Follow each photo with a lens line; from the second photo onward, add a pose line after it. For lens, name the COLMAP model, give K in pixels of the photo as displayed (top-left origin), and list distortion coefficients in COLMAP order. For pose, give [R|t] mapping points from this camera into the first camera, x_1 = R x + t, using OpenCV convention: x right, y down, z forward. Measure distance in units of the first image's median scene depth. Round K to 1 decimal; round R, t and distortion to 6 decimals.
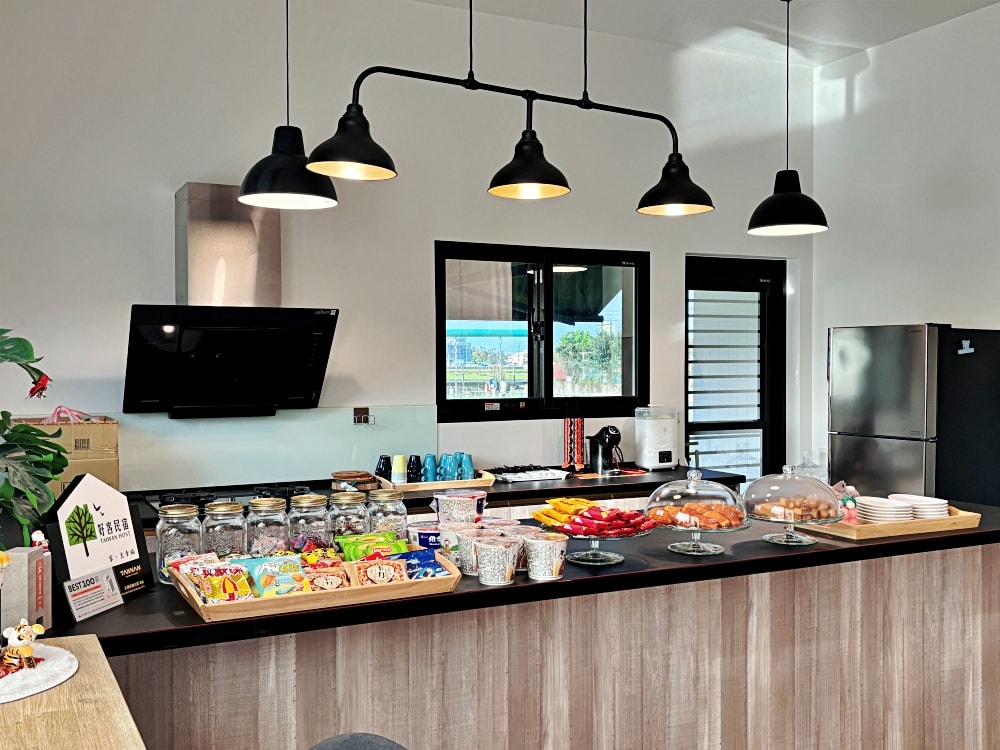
lens RADIAL K [[1006.0, 0, 499.8], [0, 1006.0, 372.3], [0, 0, 1]] dist [0.013704, 0.000000]
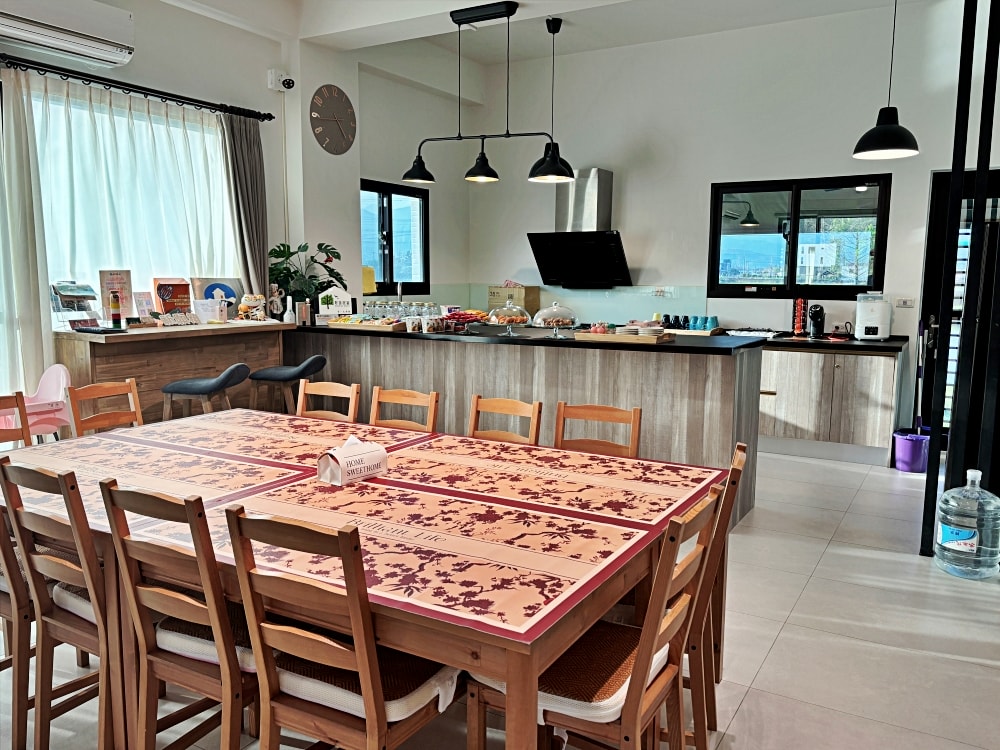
lens RADIAL K [[799.1, 0, 493.3], [0, 799.1, 379.3], [0, 0, 1]] dist [0.036006, -0.037987]
pose [[0.530339, 0.115284, -0.839911, 1.523655], [-0.019043, 0.992081, 0.124147, 0.046906], [0.847572, -0.049846, 0.528334, 0.007764]]
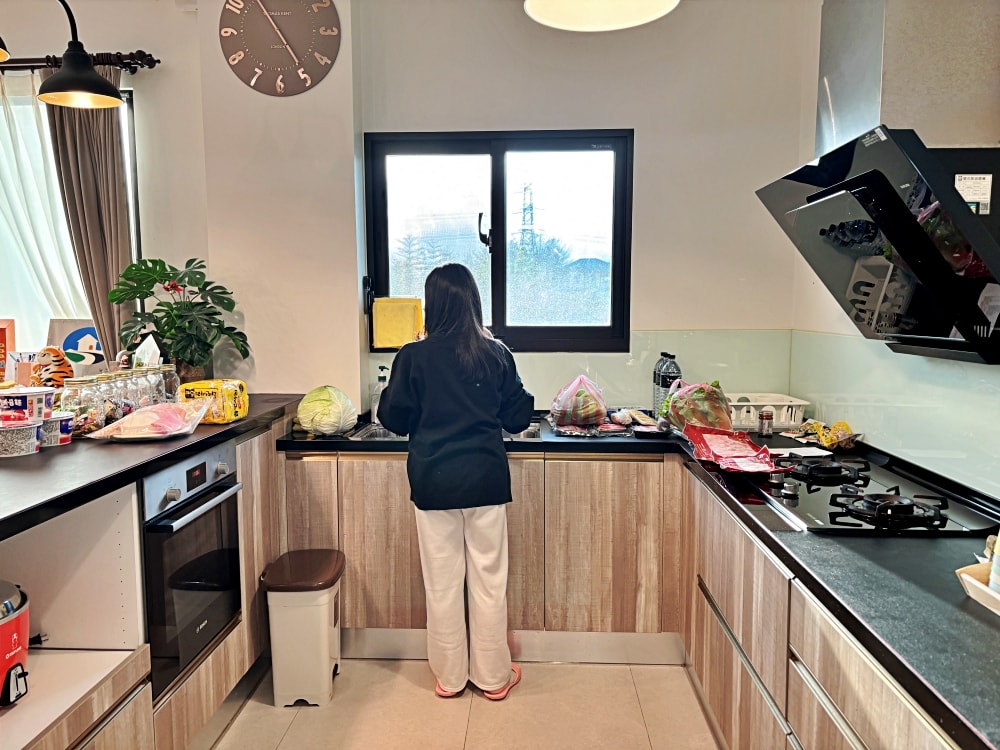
lens RADIAL K [[756.3, 0, 498.4], [0, 756.3, 375.8], [0, 0, 1]] dist [0.054149, 0.002032]
pose [[-0.505663, 0.089935, -0.858031, 0.327453], [-0.006757, 0.994108, 0.108180, 0.012084], [0.862705, 0.060500, -0.502076, 1.585896]]
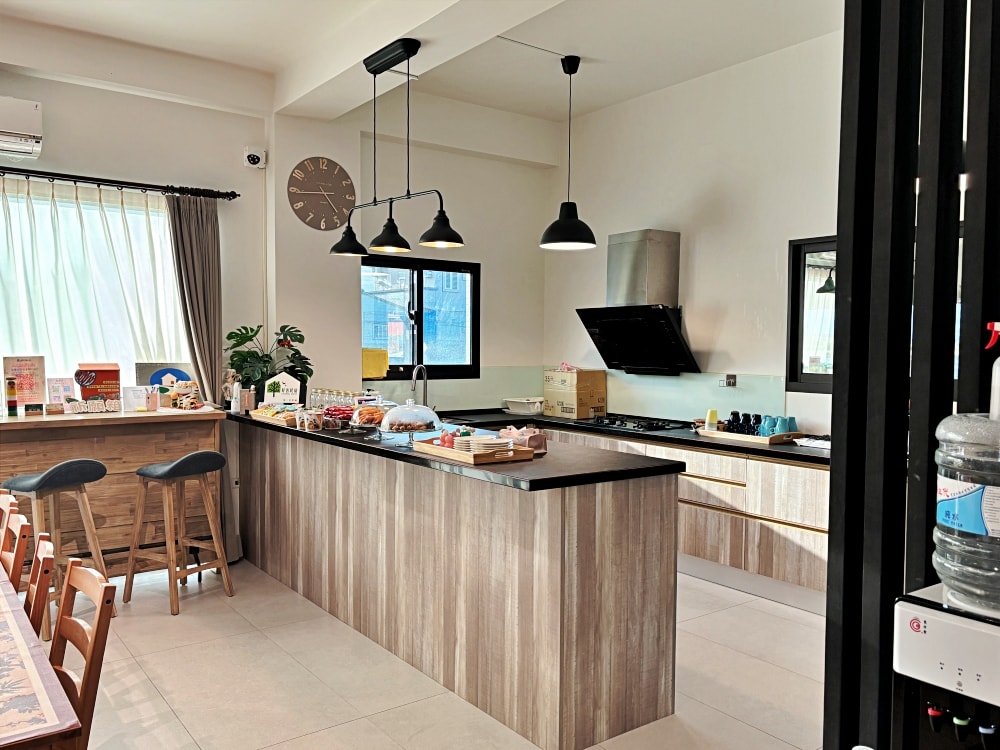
lens RADIAL K [[799.1, 0, 497.9], [0, 799.1, 380.9], [0, 0, 1]] dist [0.036006, -0.037987]
pose [[0.164886, 0.048225, -0.985133, 1.477964], [-0.020780, 0.998752, 0.045414, 0.002065], [0.986094, 0.012983, 0.165683, 0.866512]]
